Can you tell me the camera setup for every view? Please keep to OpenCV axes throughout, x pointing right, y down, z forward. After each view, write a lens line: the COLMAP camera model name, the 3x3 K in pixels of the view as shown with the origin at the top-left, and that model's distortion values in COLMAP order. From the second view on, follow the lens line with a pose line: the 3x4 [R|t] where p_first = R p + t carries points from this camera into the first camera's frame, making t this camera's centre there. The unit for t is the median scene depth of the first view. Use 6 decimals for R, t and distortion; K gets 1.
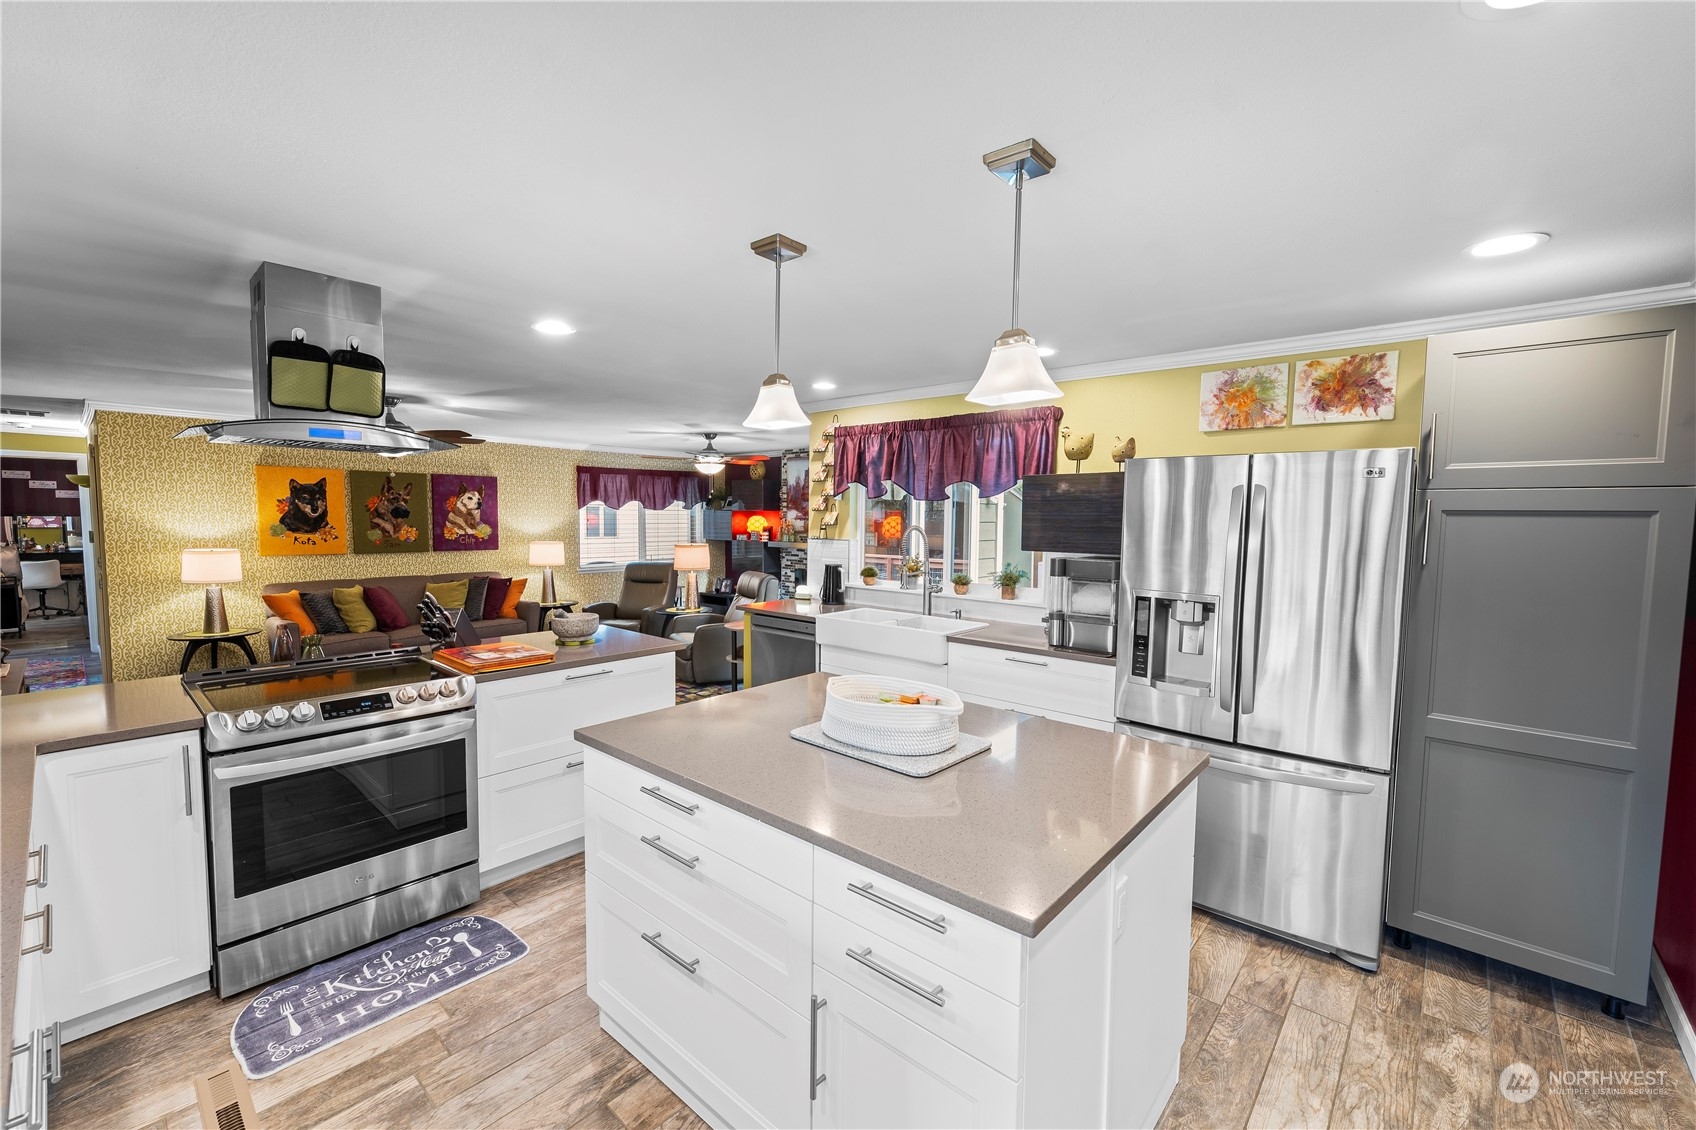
lens RADIAL K [[703.4, 0, 847.6], [0, 703.4, 574.8], [0, 0, 1]] dist [0.000802, 0.000645]
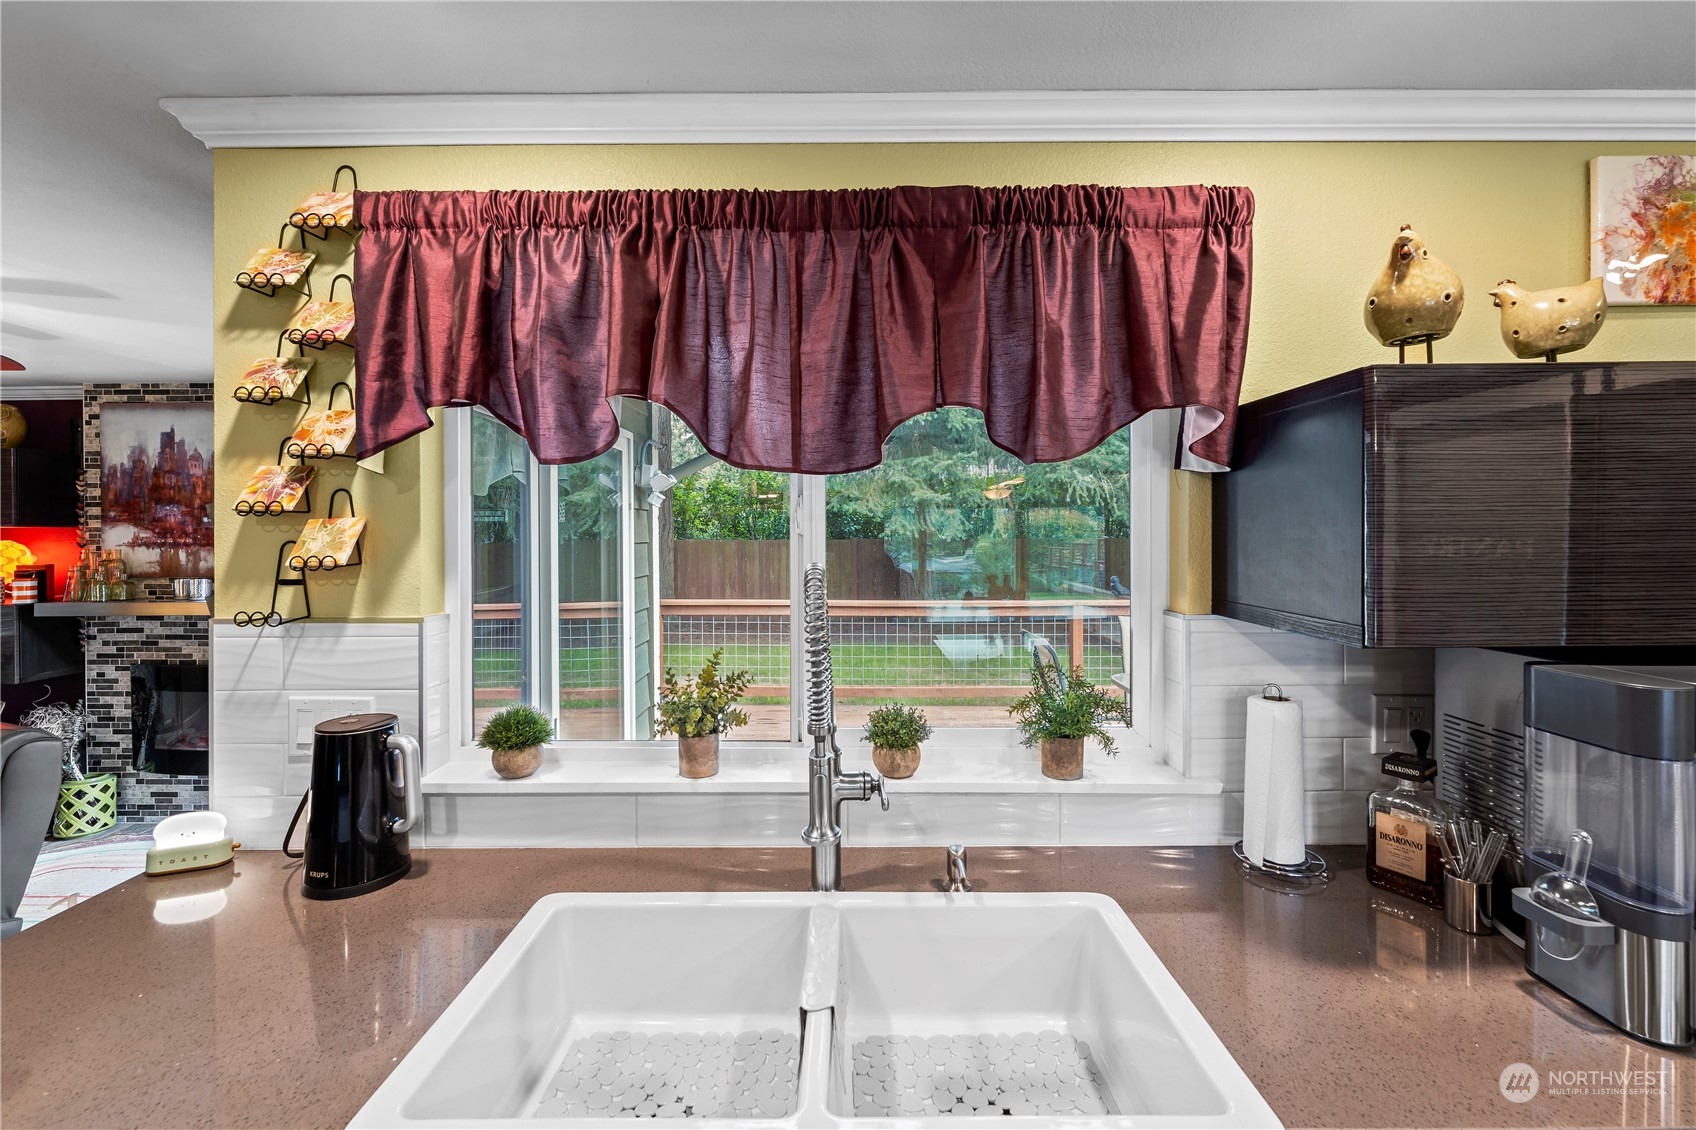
lens RADIAL K [[715.6, 0, 850.3], [0, 715.6, 533.8], [0, 0, 1]] dist [-0.000450, -0.000076]
pose [[0.752400, -0.013322, 0.658572, -0.050186], [0.067976, 0.996028, -0.057512, -0.050559], [-0.655190, 0.088039, 0.750317, 0.618024]]
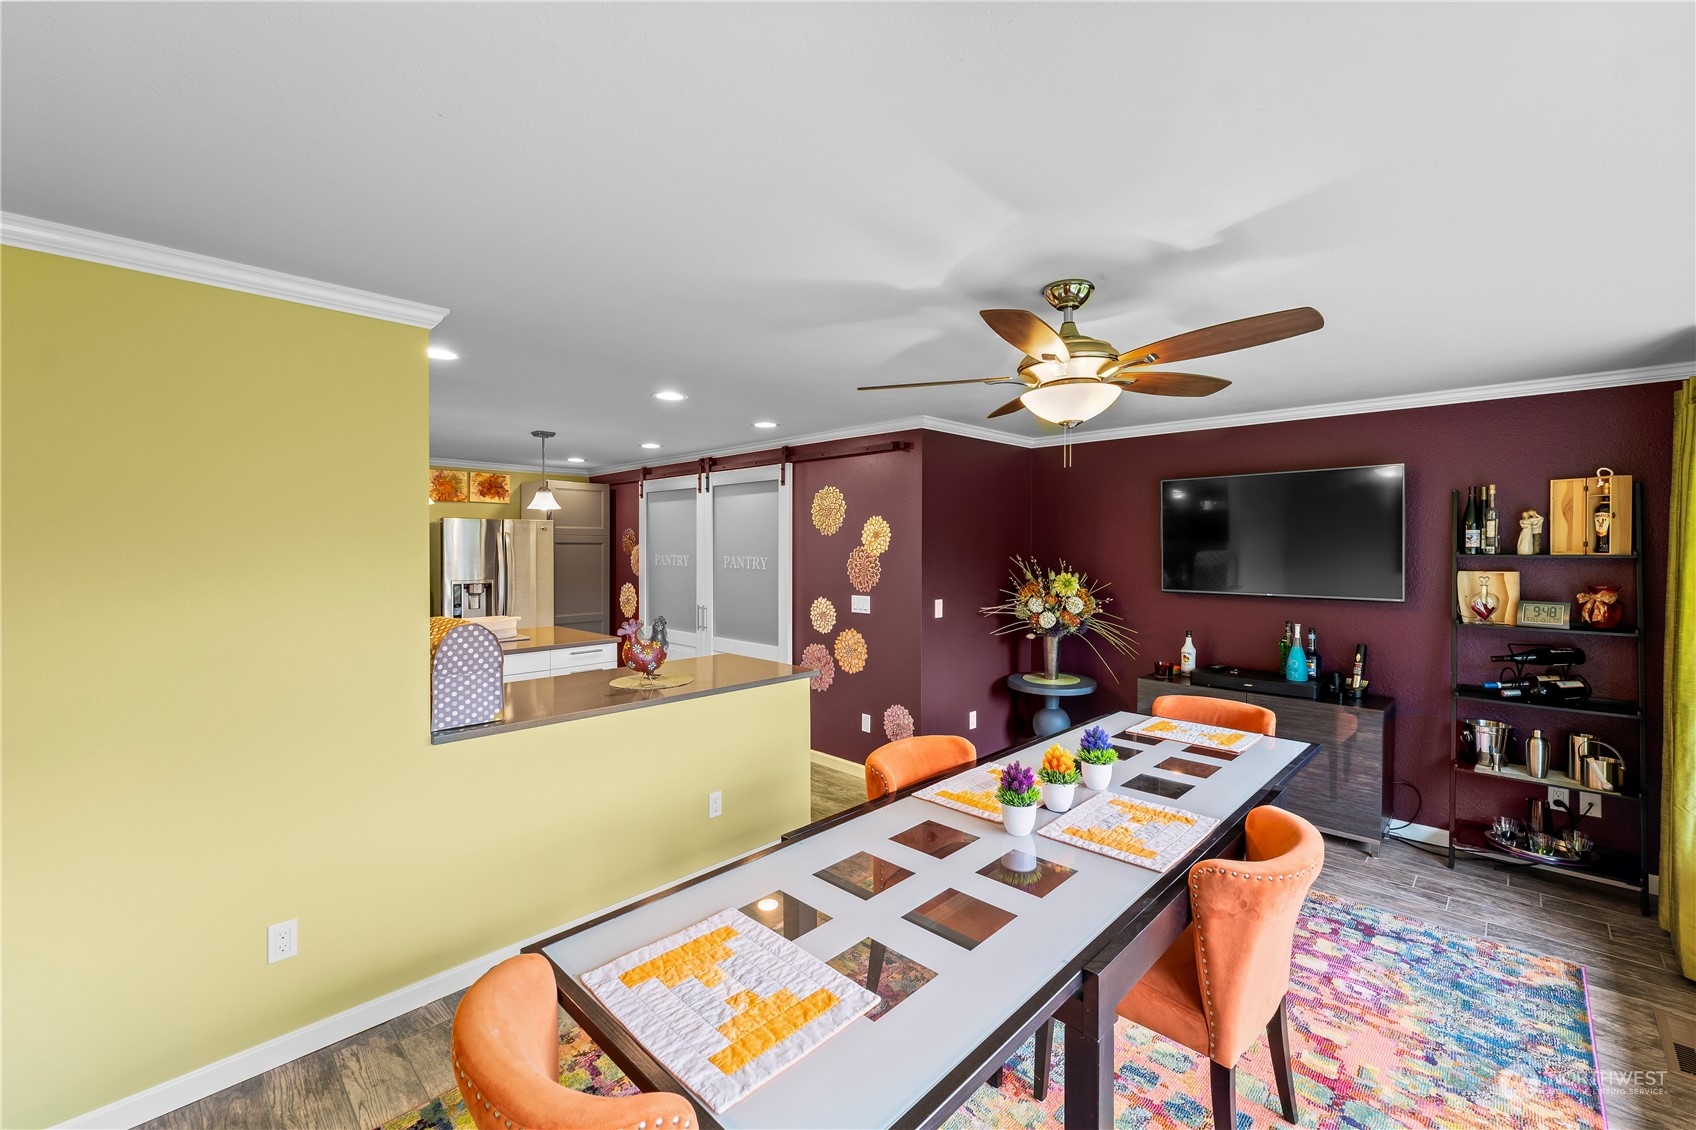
lens RADIAL K [[694.2, 0, 852.0], [0, 694.2, 546.4], [0, 0, 1]] dist [-0.002812, -0.000132]
pose [[0.046320, -0.010766, 0.998869, -0.819143], [0.081315, 0.996664, 0.006972, 0.000836], [-0.995612, 0.080900, 0.047041, -0.136302]]
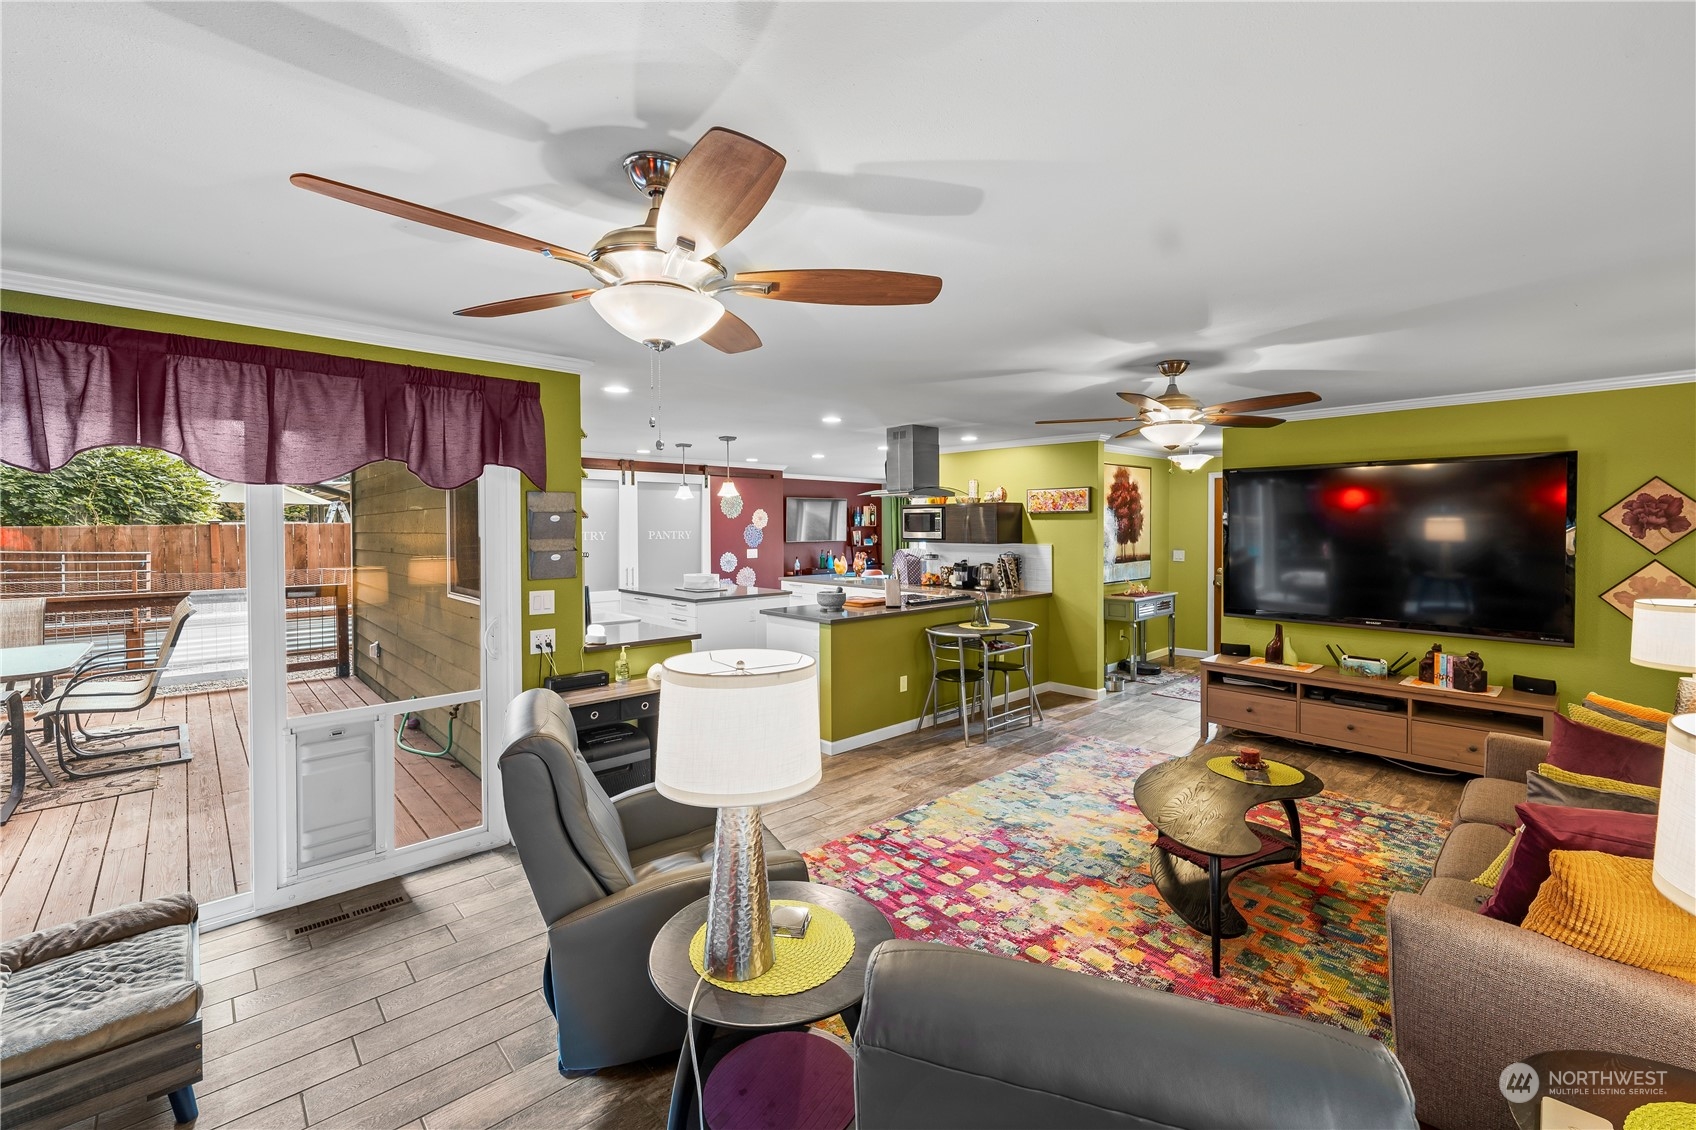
lens RADIAL K [[715.6, 0, 850.3], [0, 715.6, 533.8], [0, 0, 1]] dist [-0.000450, -0.000076]
pose [[-0.994679, -0.010575, 0.102480, -0.374201], [-0.000733, 0.995419, 0.095605, -0.135825], [-0.103021, 0.095022, -0.990130, 1.600202]]
